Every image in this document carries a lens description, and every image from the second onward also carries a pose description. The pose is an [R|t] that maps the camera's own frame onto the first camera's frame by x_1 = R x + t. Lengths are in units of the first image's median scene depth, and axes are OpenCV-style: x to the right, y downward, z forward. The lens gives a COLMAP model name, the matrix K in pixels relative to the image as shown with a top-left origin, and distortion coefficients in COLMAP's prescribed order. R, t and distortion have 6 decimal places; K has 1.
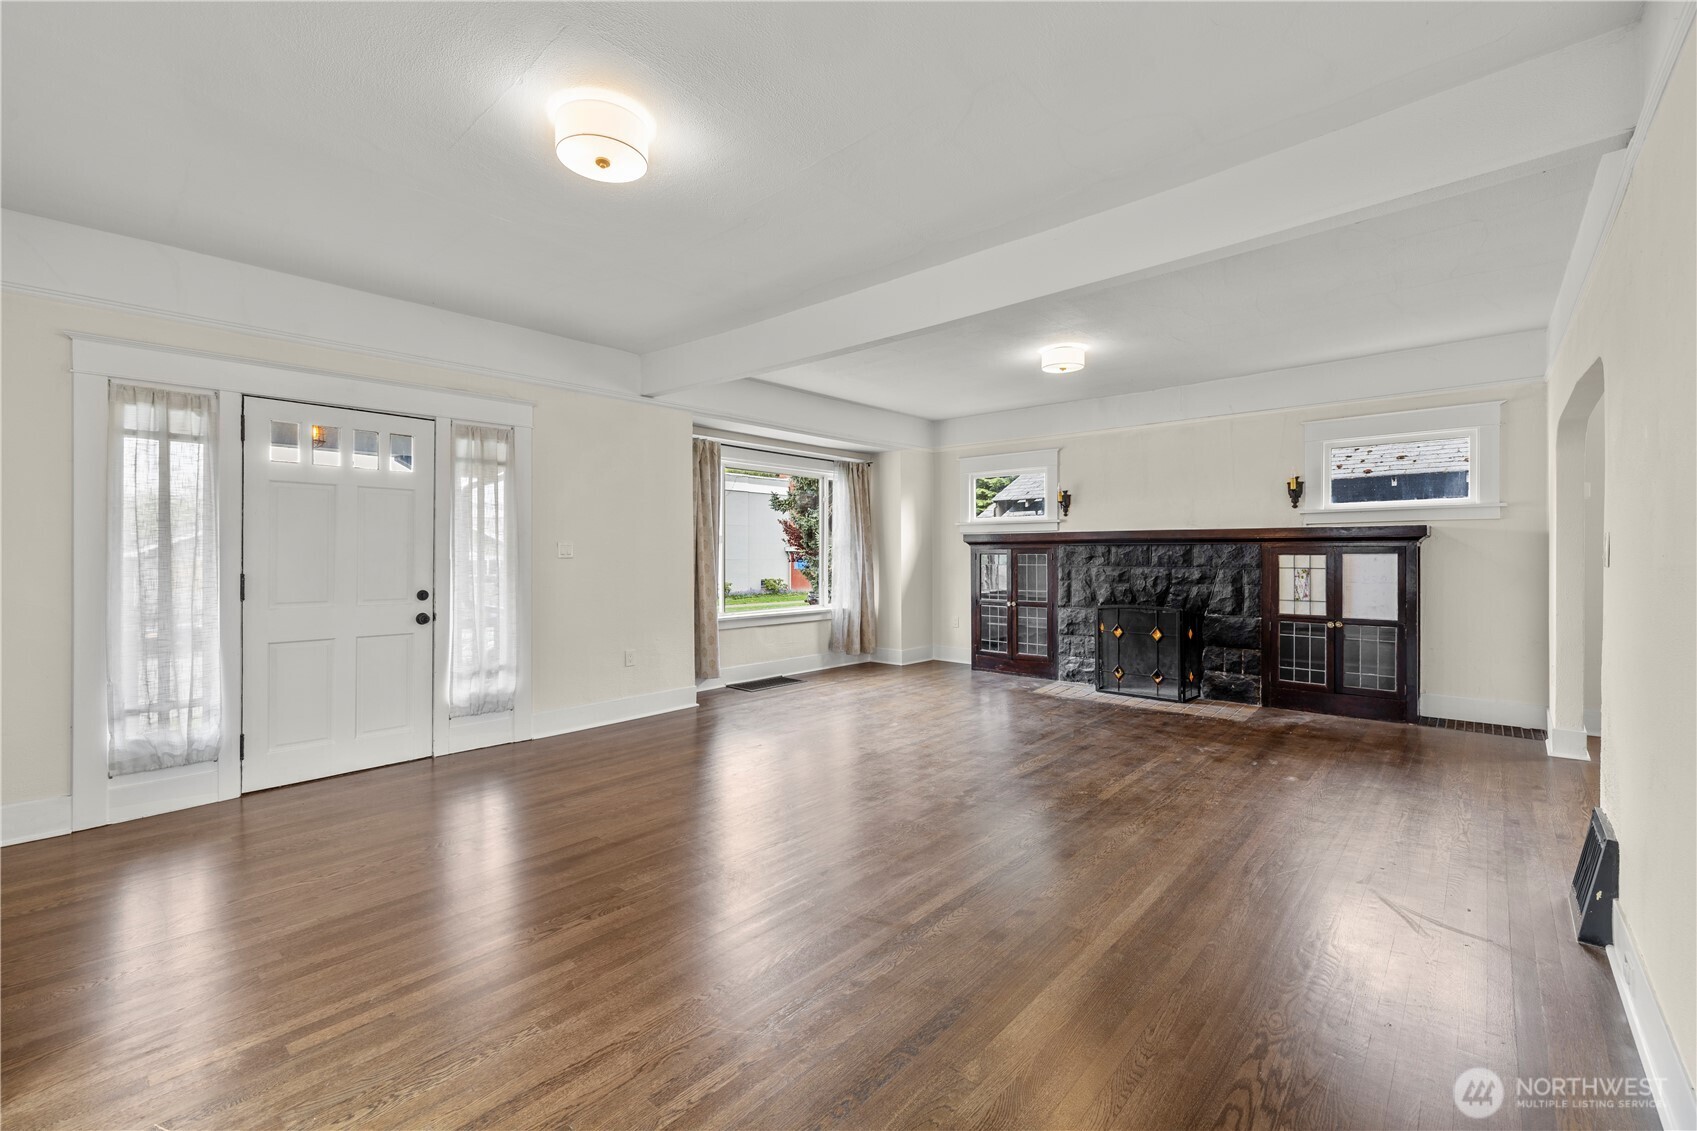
lens RADIAL K [[712.3, 0, 847.7], [0, 712.3, 561.2], [0, 0, 1]] dist [-0.001519, -0.000169]
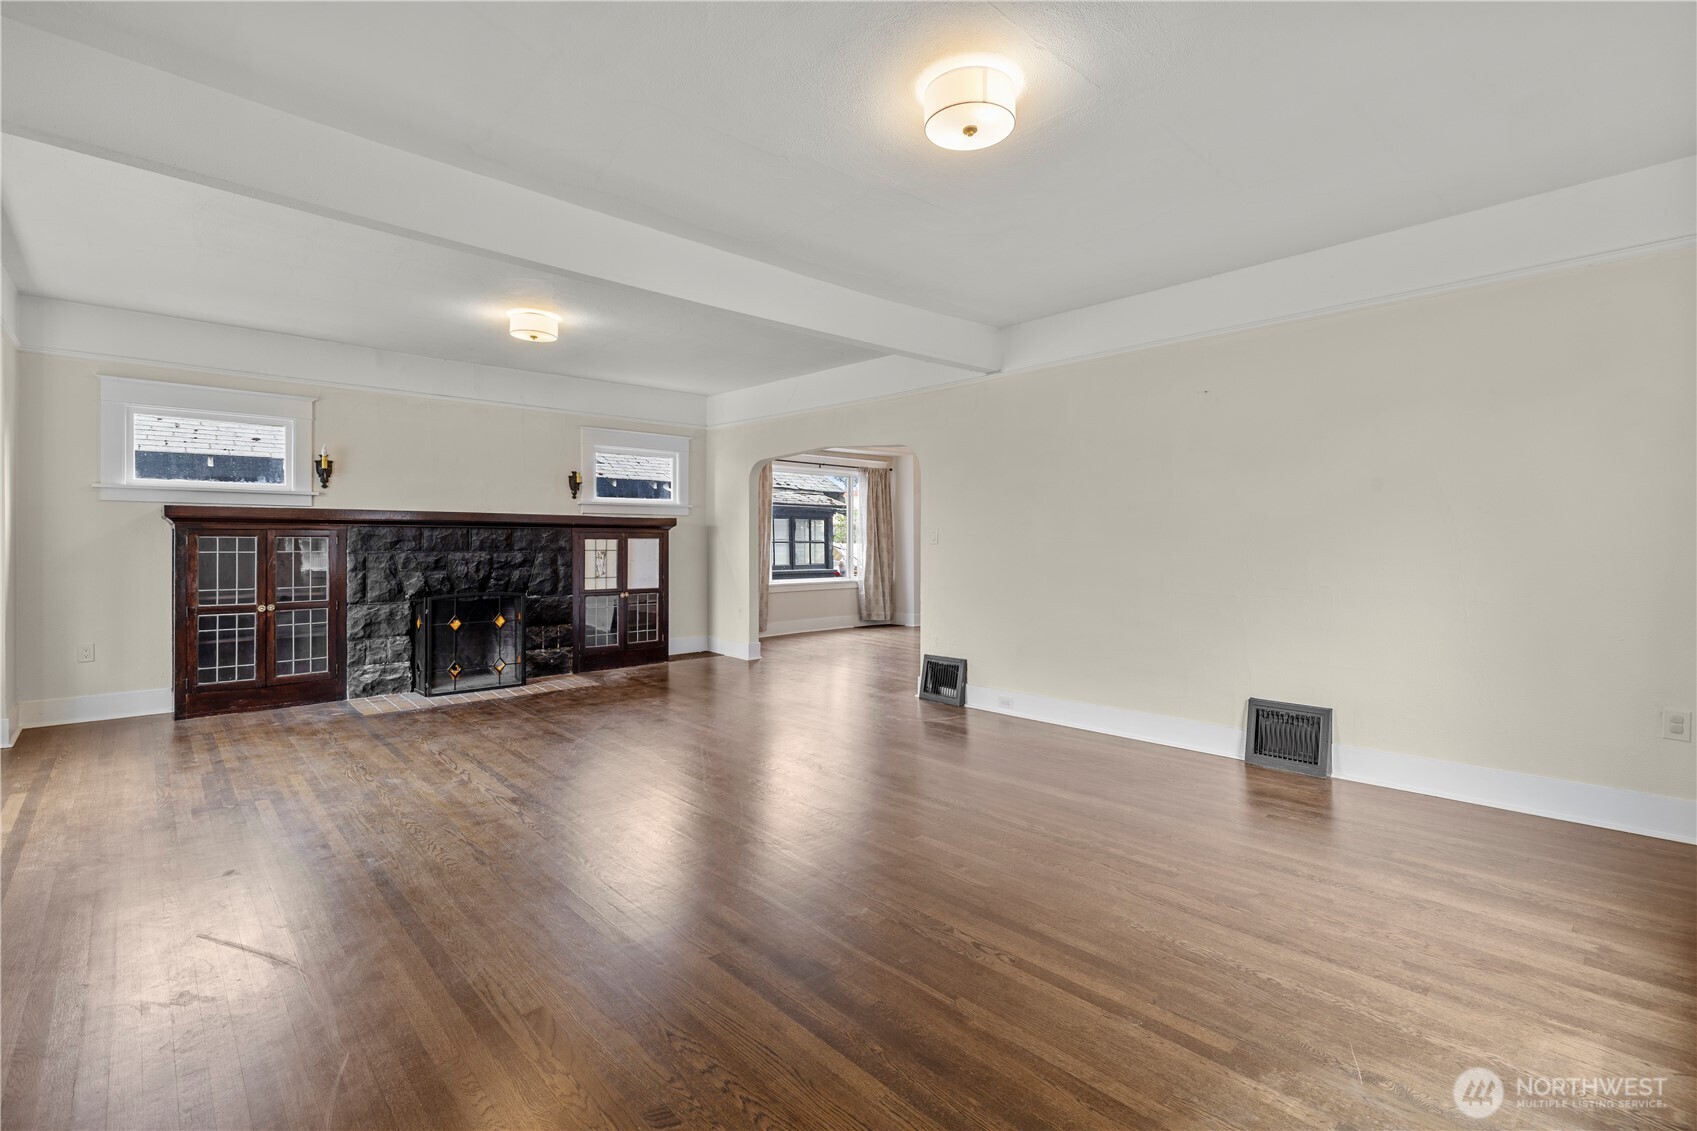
lens RADIAL K [[778.7, 0, 846.4], [0, 778.7, 550.0], [0, 0, 1]] dist [-0.009255, -0.000033]
pose [[0.089392, -0.009479, 0.995951, -0.535208], [0.008493, 0.999926, 0.008754, 0.001265], [-0.995960, 0.007676, 0.089465, 0.407684]]
